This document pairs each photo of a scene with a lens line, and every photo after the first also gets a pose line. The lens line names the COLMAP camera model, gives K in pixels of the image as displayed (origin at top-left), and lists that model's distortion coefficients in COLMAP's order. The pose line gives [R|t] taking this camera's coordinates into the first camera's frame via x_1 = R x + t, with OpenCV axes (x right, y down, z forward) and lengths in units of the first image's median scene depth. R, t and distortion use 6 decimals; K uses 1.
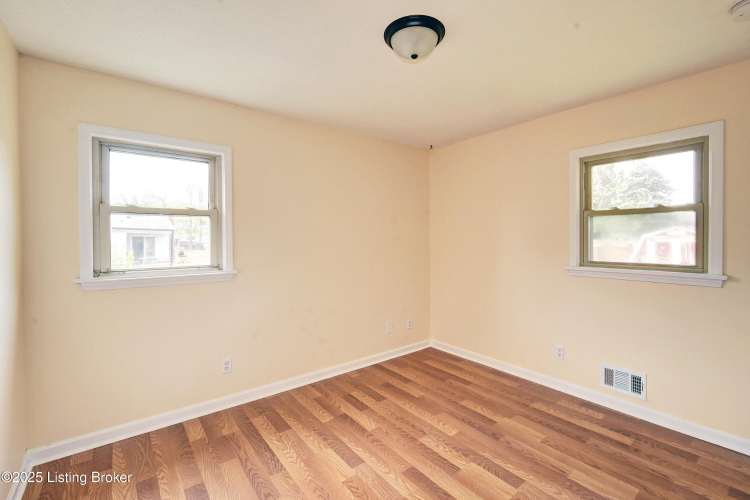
lens RADIAL K [[327.7, 0, 372.6], [0, 327.7, 247.2], [0, 0, 1]] dist [-0.001589, -0.000425]
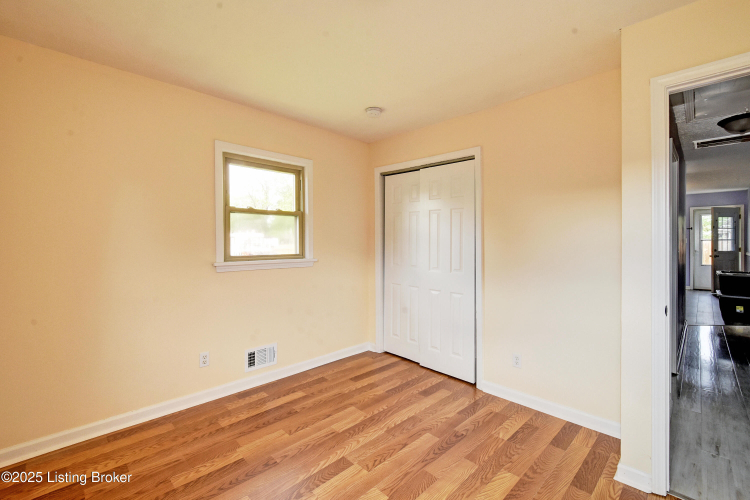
lens RADIAL K [[327.7, 0, 373.2], [0, 327.7, 245.9], [0, 0, 1]] dist [-0.001589, -0.000425]
pose [[-0.111025, -0.005136, 0.993804, -0.484256], [0.032381, 0.999437, 0.008782, 0.018604], [-0.993290, 0.033155, -0.110797, 0.809245]]
